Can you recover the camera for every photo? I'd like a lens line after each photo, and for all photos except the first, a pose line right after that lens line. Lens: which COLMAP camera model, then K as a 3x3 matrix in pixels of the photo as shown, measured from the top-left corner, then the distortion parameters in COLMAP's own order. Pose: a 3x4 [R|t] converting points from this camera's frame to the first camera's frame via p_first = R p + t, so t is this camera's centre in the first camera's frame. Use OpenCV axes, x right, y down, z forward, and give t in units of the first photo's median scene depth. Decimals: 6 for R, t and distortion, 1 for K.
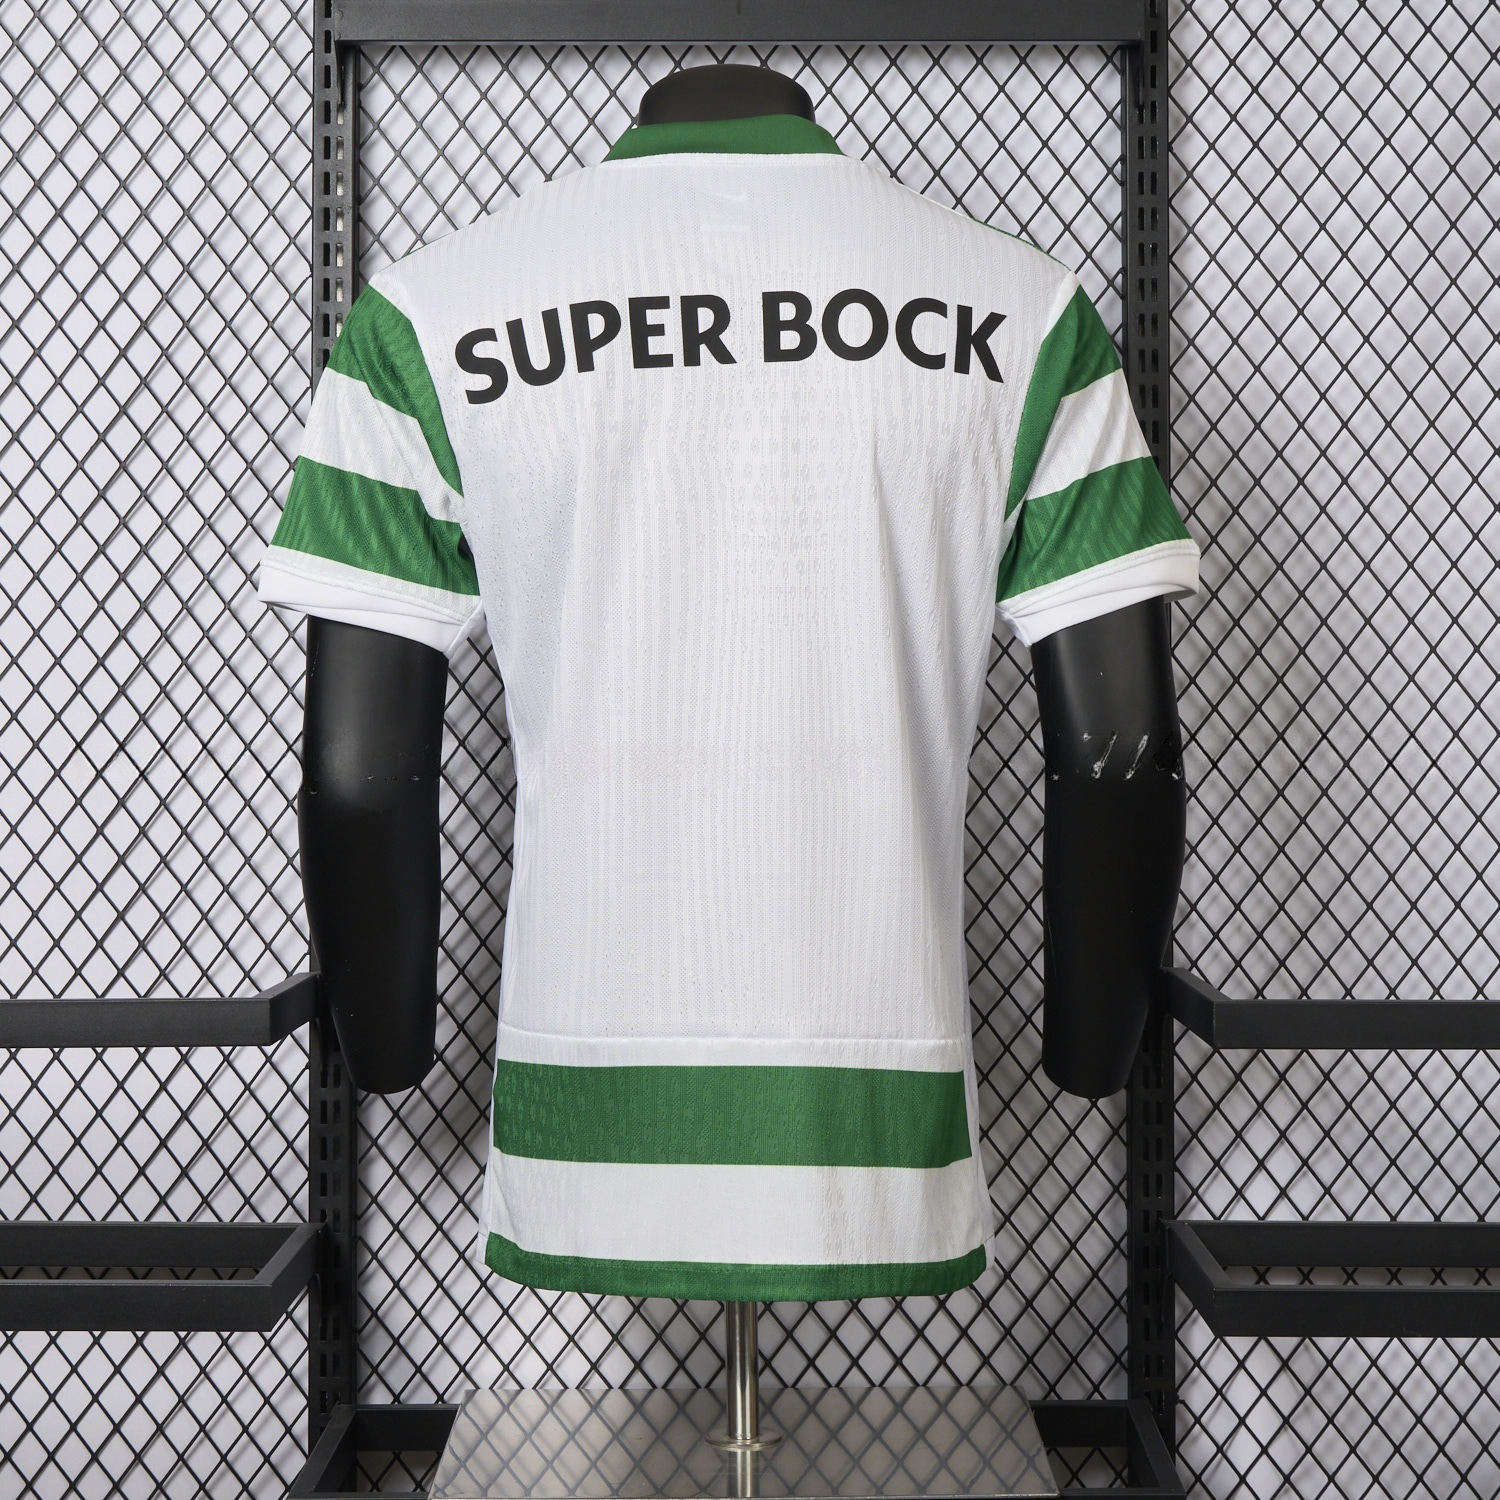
lens RADIAL K [[3511.4, 0, 761.4], [0, 3511.4, 753.2], [0, 0, 1]] dist [-0.016534, 0.000000]
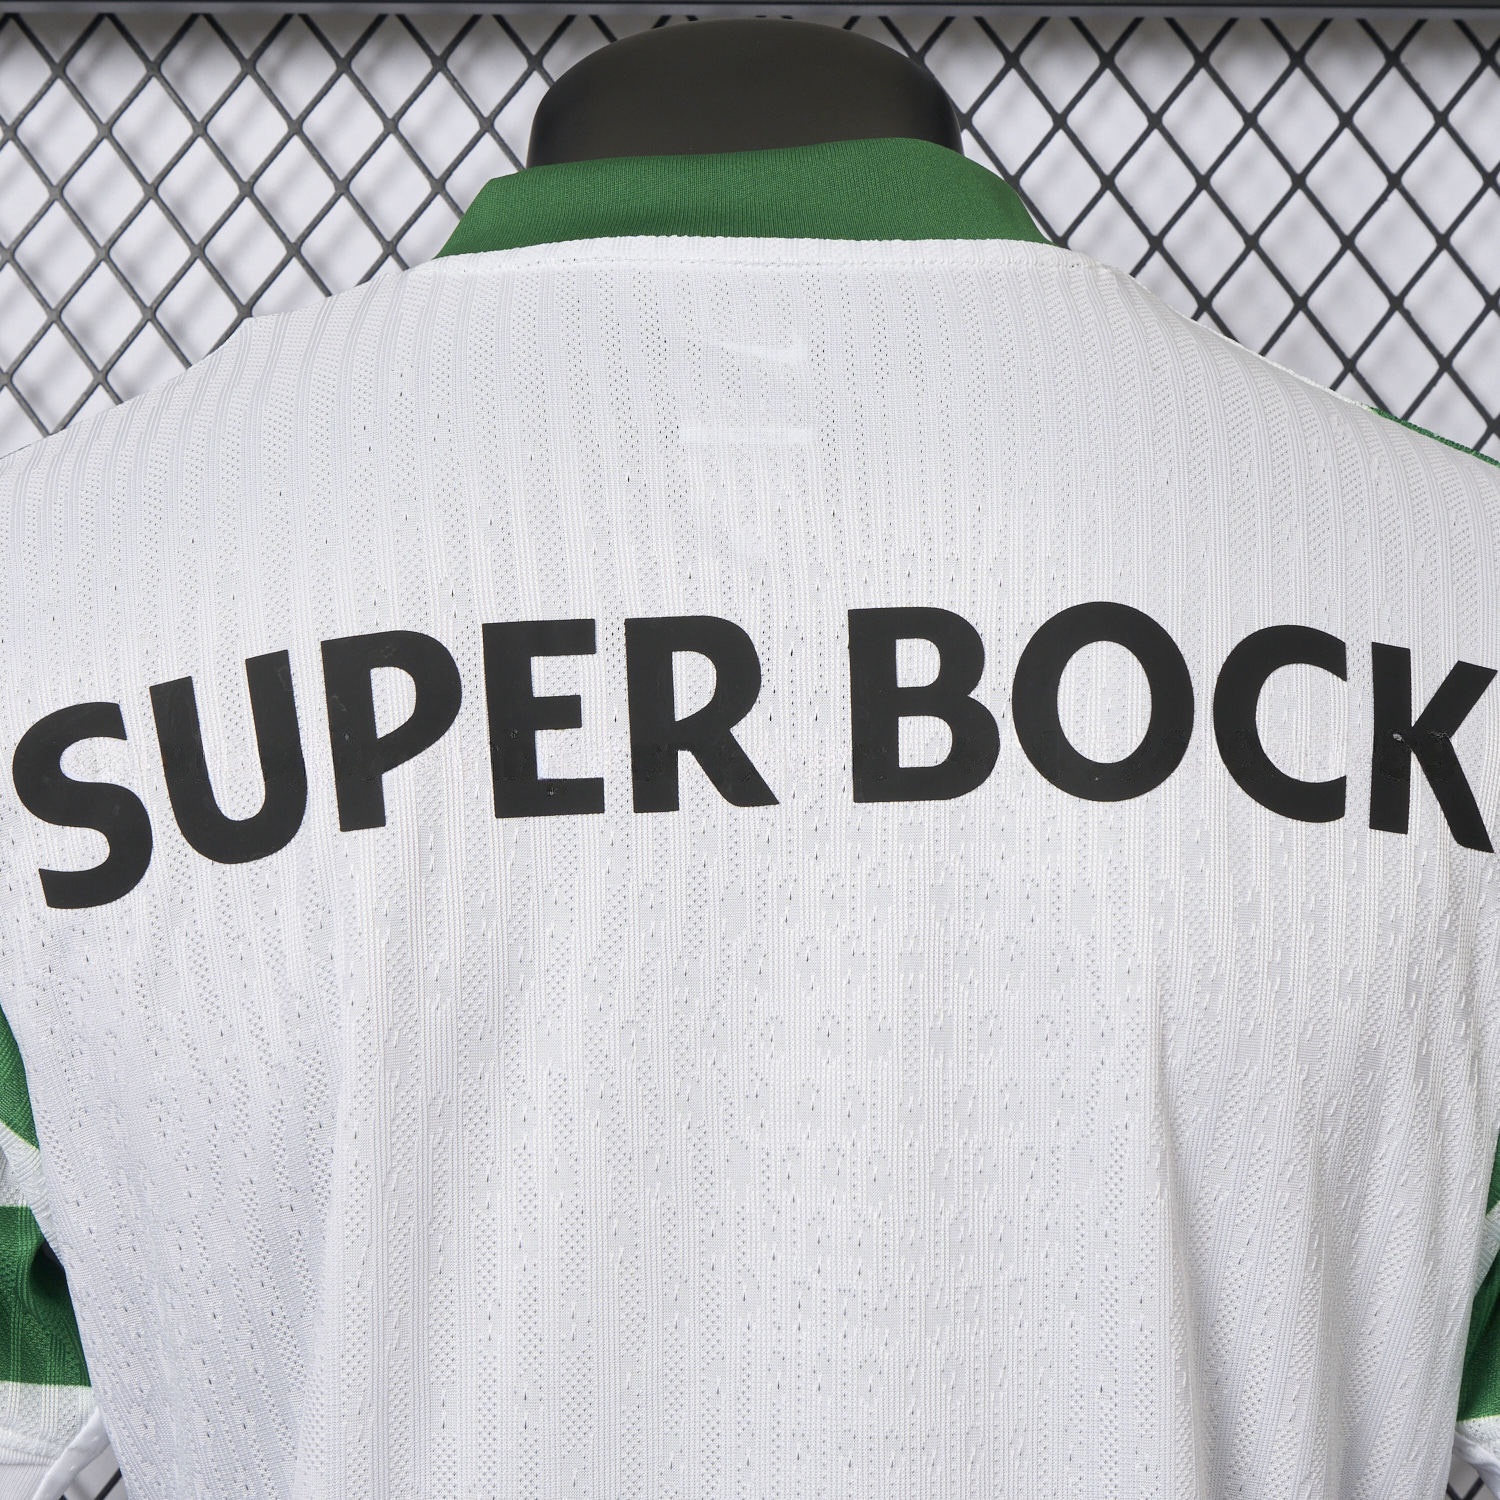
lens RADIAL K [[3511.4, 0, 741.9], [0, 3511.4, 747.1], [0, 0, 1]] dist [-0.016534, 0.000000]
pose [[0.999979, 0.005304, 0.003693, -0.012172], [-0.005118, 0.998812, -0.048456, -0.099272], [-0.003946, 0.048436, 0.998818, 0.635141]]
